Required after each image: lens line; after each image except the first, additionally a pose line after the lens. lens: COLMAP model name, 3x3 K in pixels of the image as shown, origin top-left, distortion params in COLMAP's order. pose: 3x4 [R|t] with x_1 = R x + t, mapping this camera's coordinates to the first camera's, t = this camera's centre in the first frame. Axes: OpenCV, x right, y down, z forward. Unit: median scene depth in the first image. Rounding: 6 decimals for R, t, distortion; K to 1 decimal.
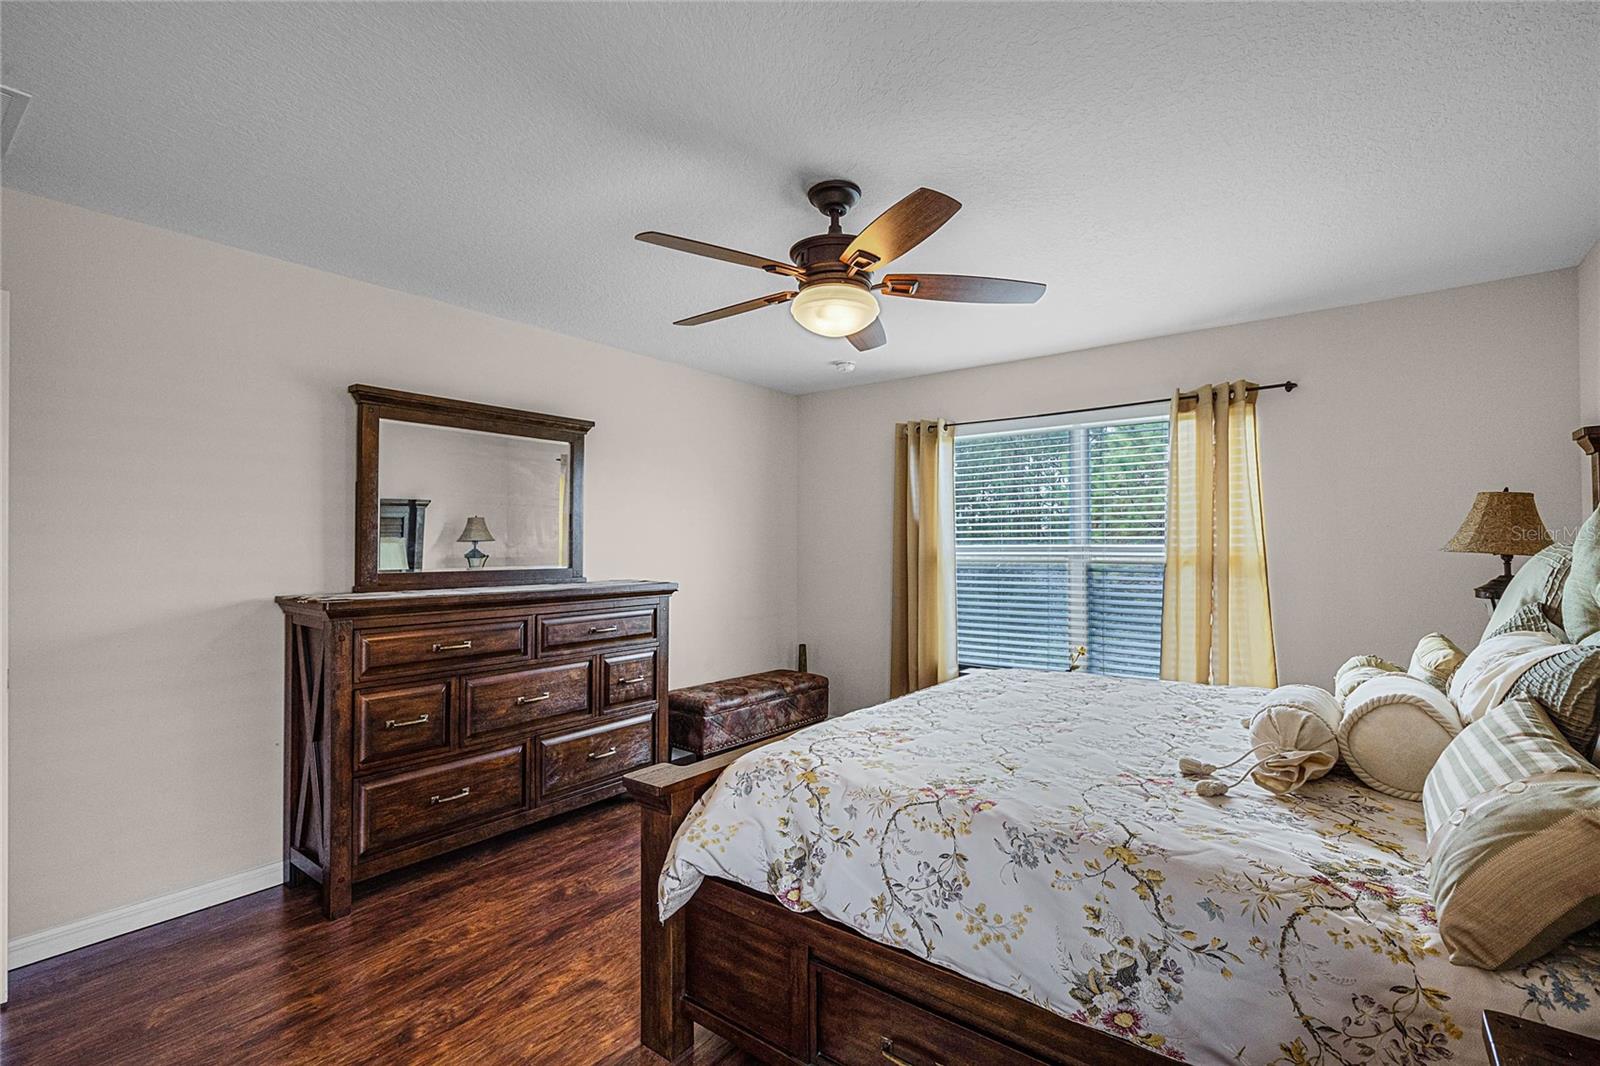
lens RADIAL K [[729.2, 0, 805.4], [0, 729.2, 539.6], [0, 0, 1]] dist [-0.004189, 0.003102]
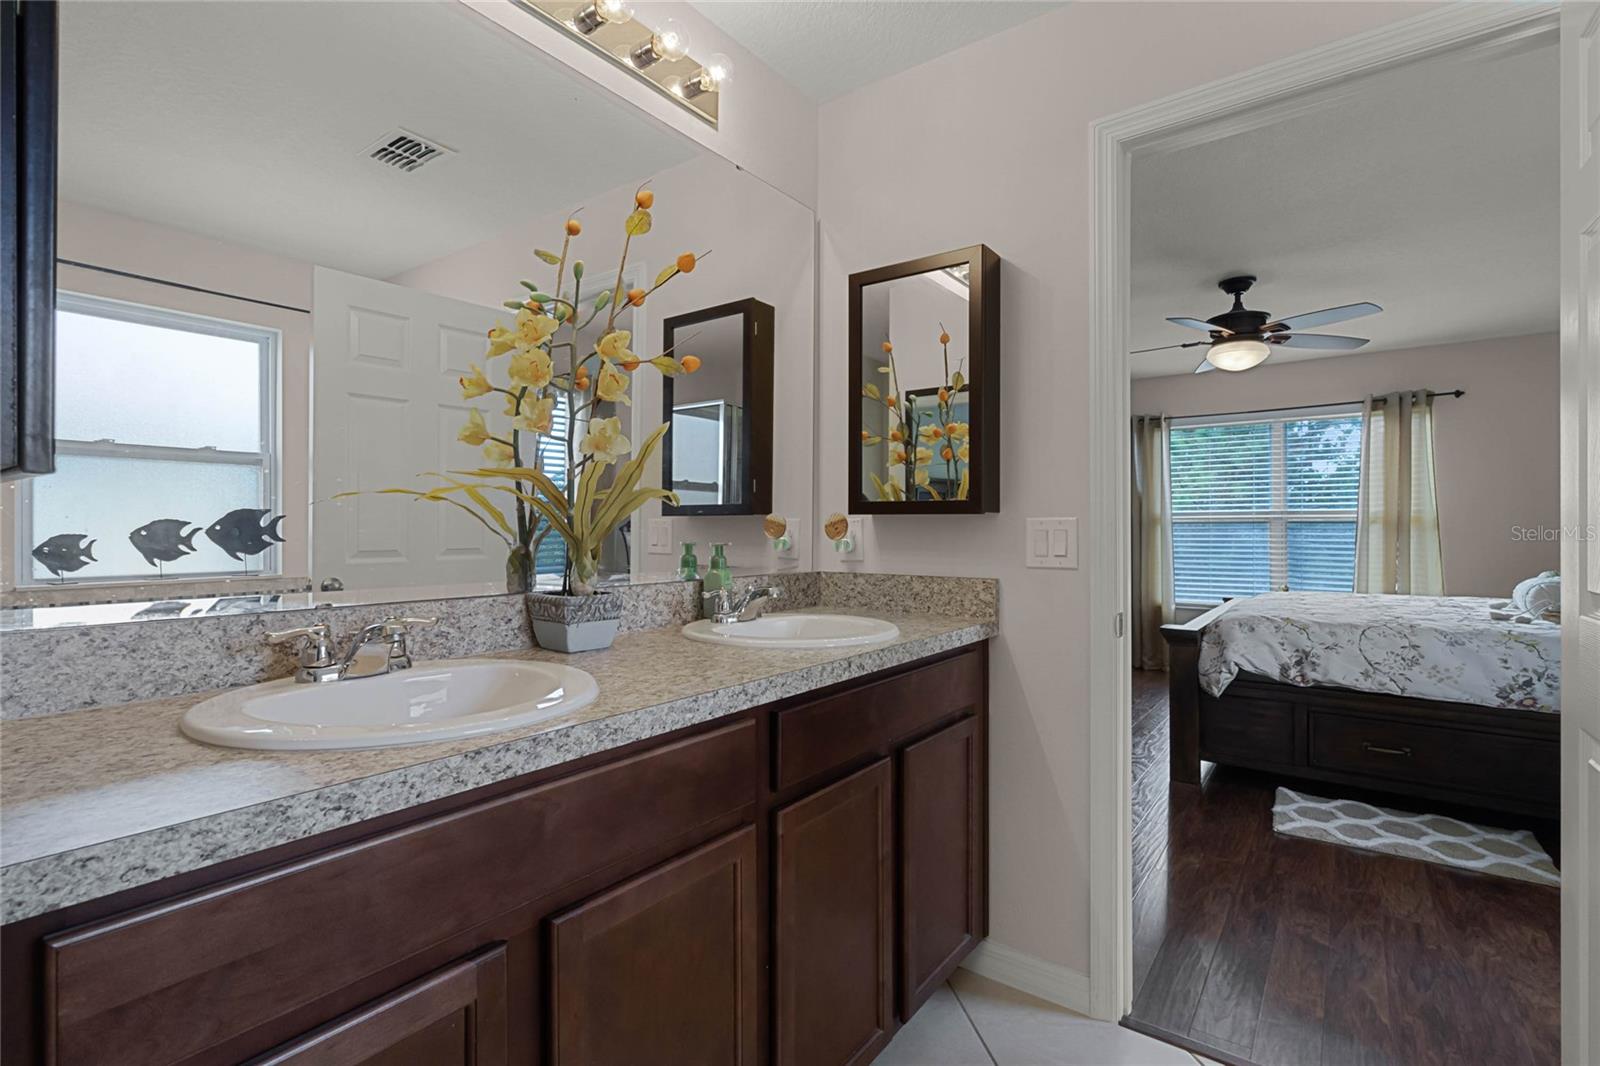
lens RADIAL K [[729.2, 0, 835.2], [0, 729.2, 522.9], [0, 0, 1]] dist [-0.004189, 0.003102]
pose [[0.999953, 0.004081, 0.008799, -1.223096], [-0.004110, 0.999986, 0.003197, 0.082776], [-0.008786, -0.003233, 0.999956, -0.865136]]
